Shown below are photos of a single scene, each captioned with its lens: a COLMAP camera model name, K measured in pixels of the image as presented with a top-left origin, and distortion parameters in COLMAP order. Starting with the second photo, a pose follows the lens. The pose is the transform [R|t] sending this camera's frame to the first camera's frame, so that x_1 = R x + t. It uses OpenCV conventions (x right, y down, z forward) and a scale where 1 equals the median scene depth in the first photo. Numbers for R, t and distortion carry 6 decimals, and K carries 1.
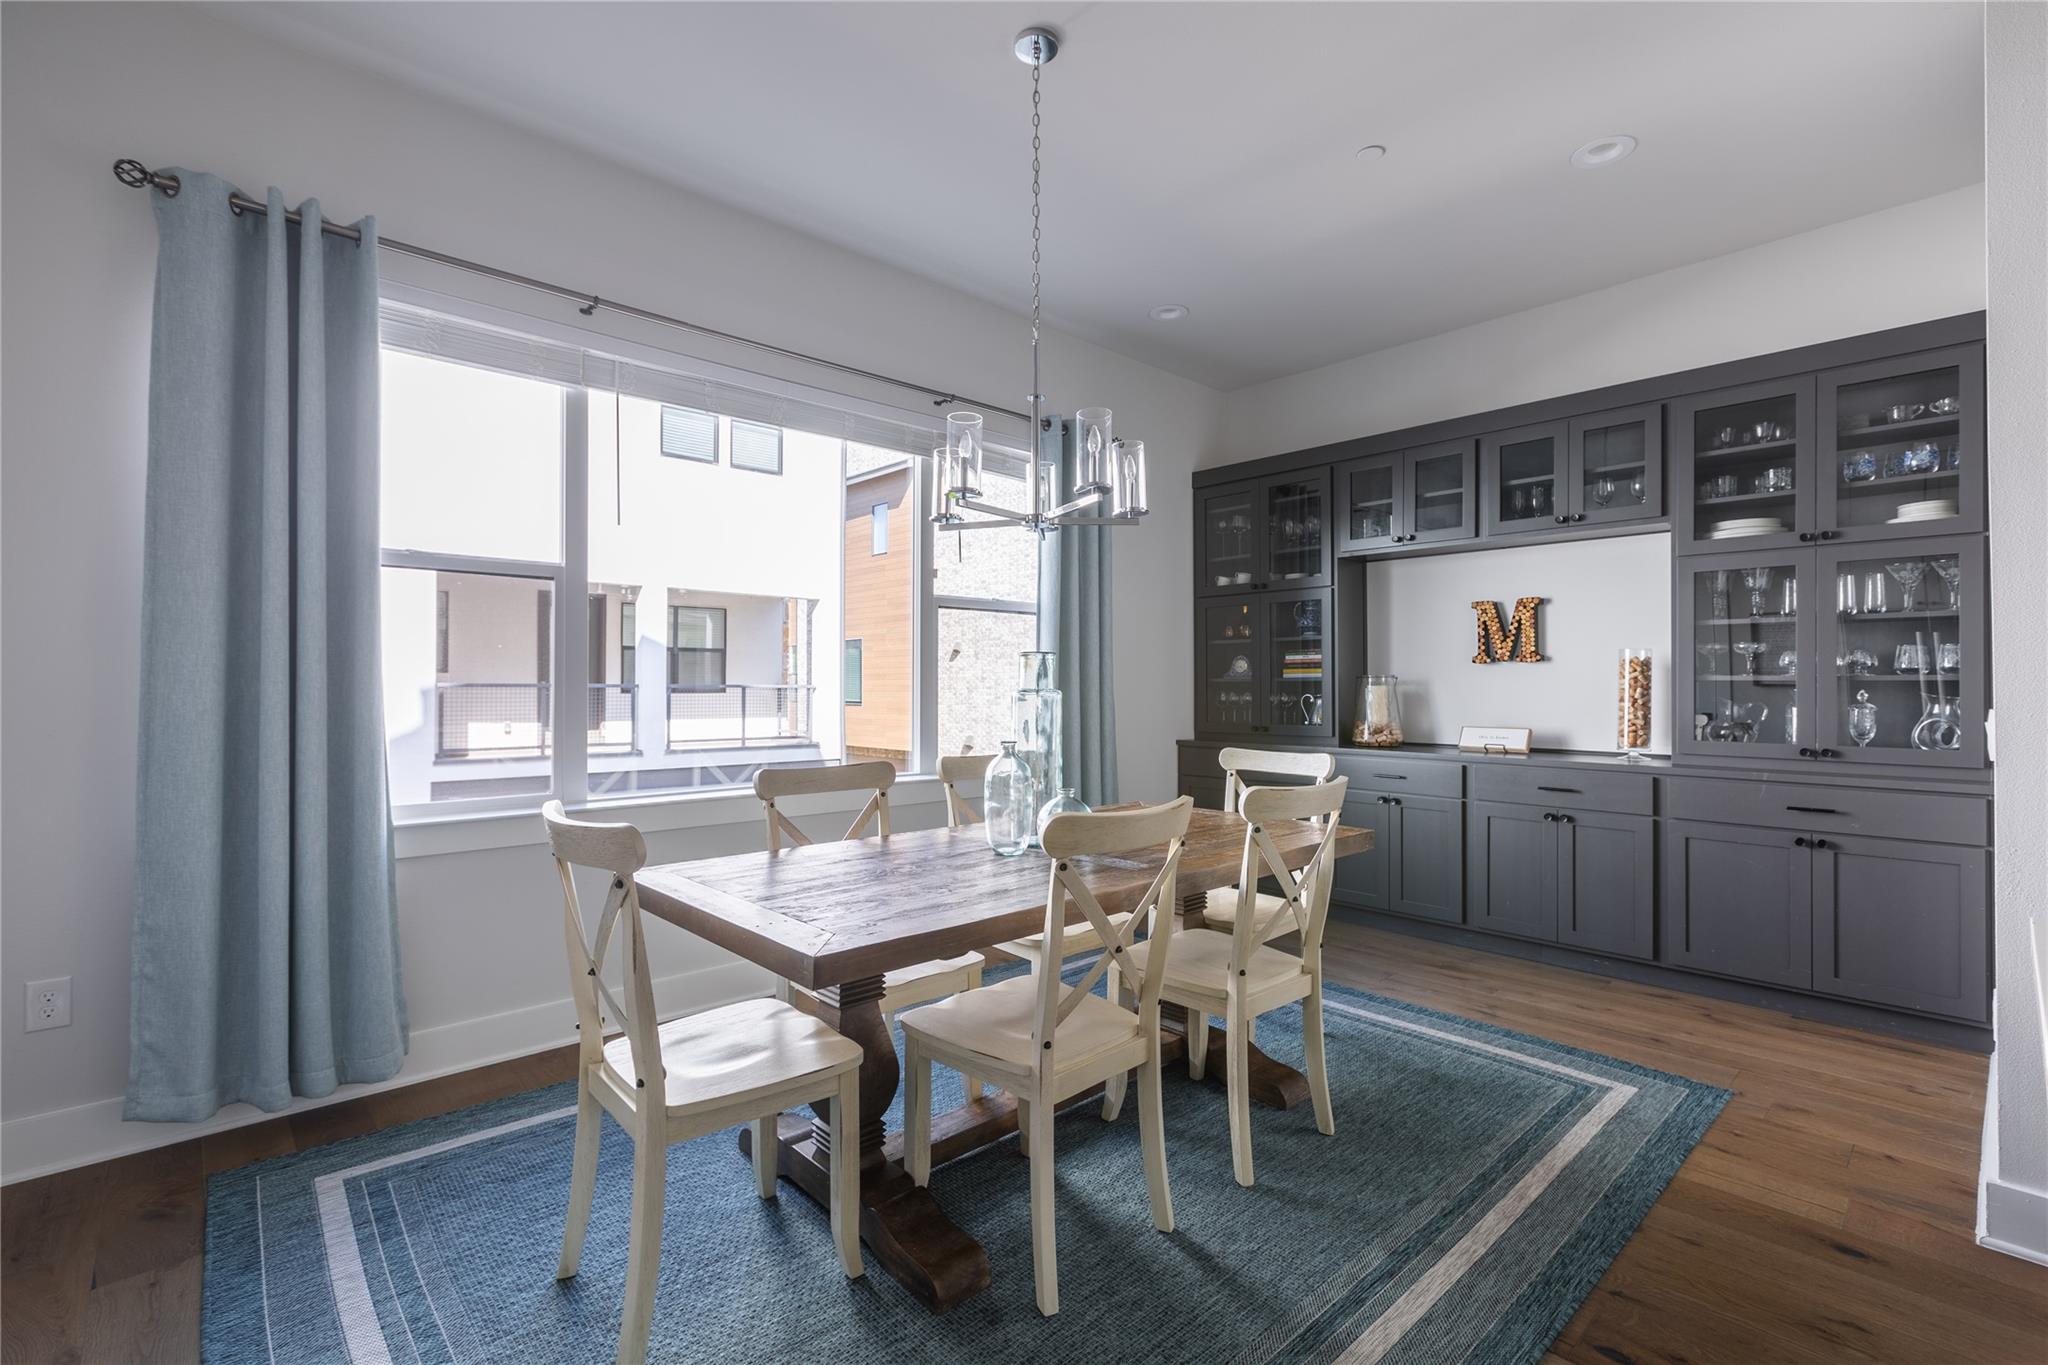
lens RADIAL K [[931.0, 0, 1044.6], [0, 931.0, 676.5], [0, 0, 1]] dist [-0.003213, 0.000841]
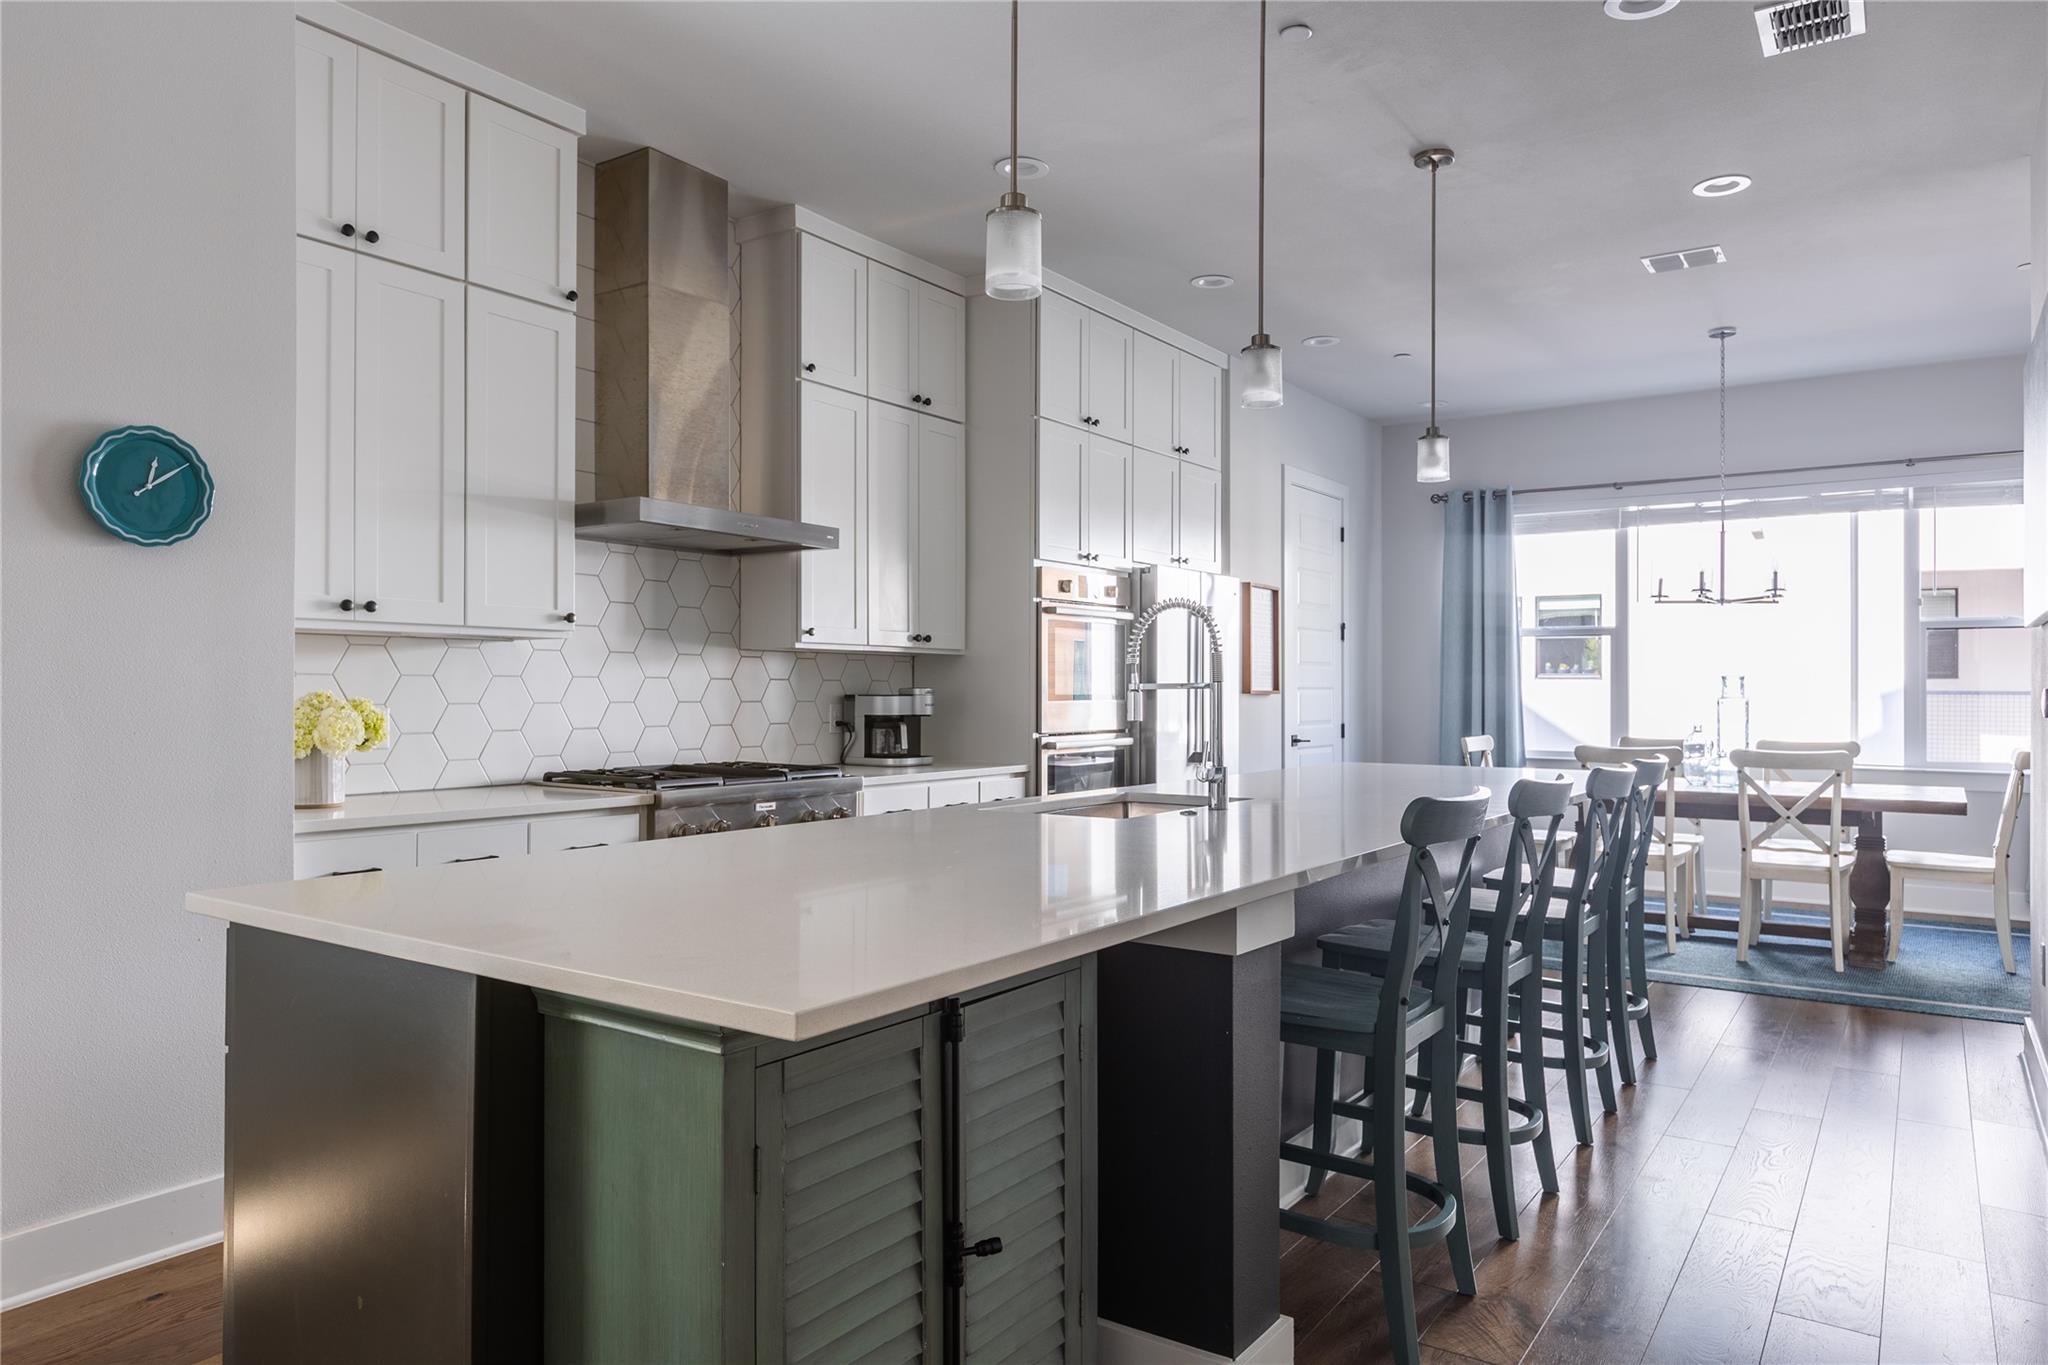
lens RADIAL K [[1323.4, 0, 1034.6], [0, 1323.4, 680.2], [0, 0, 1]] dist [0.002409, -0.004102]
pose [[0.212822, -0.006896, -0.977067, 2.171754], [0.006658, 0.999962, -0.005608, -0.010779], [0.977068, -0.005312, 0.212859, -0.810099]]
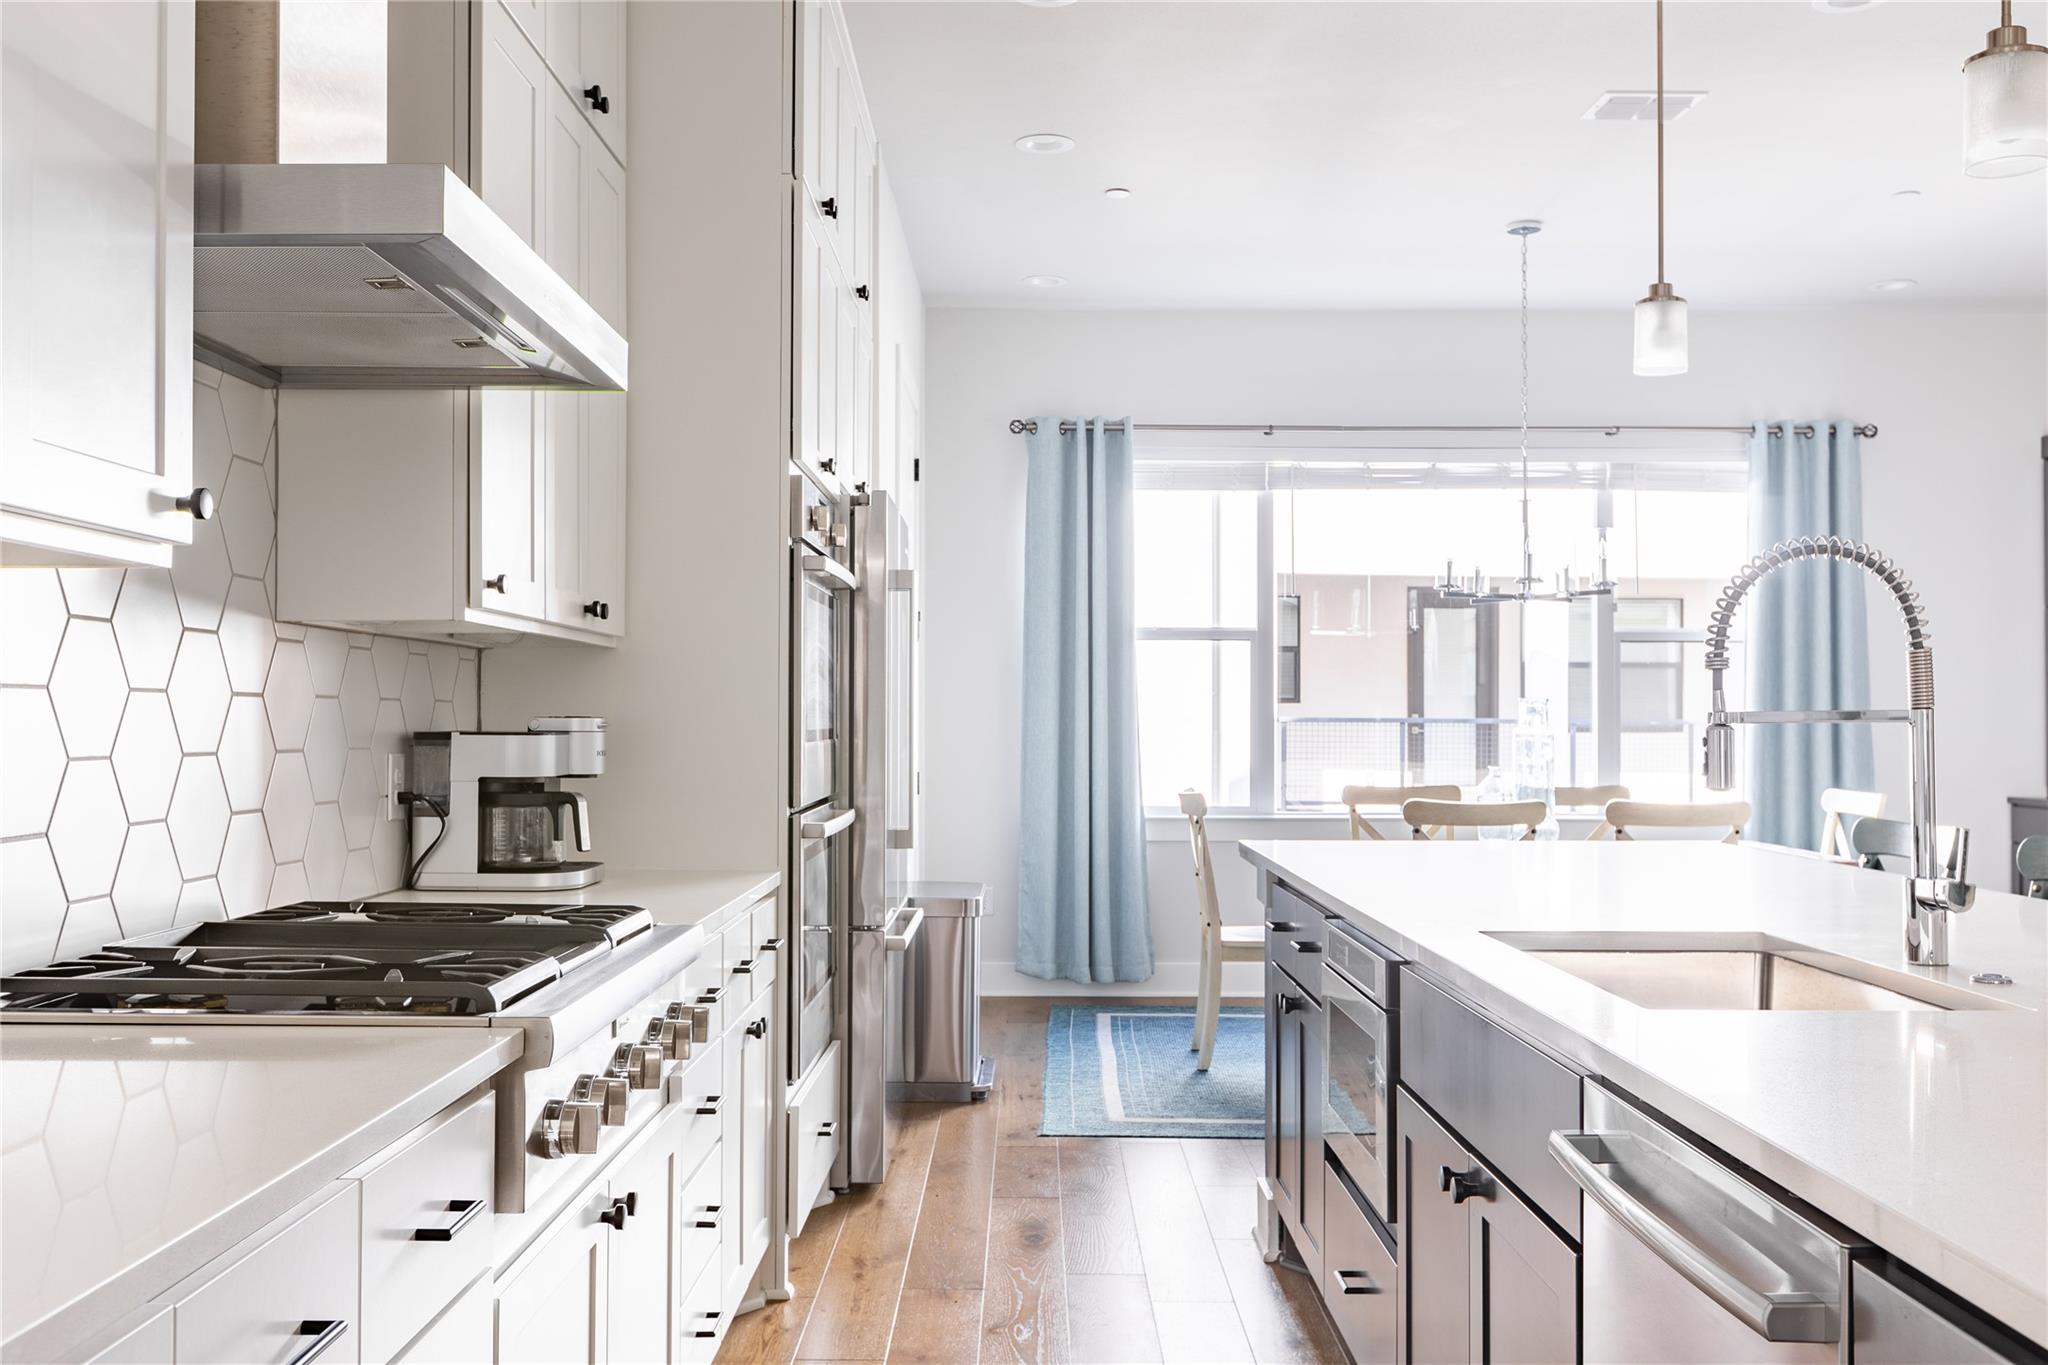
lens RADIAL K [[1842.7, 0, 1037.3], [0, 1842.7, 682.3], [0, 0, 1]] dist [0.017931, 0.012965]
pose [[0.732810, -0.011302, -0.680339, 1.224902], [0.003869, 0.999915, -0.012443, -0.019012], [0.680422, 0.006486, 0.732792, -1.324225]]
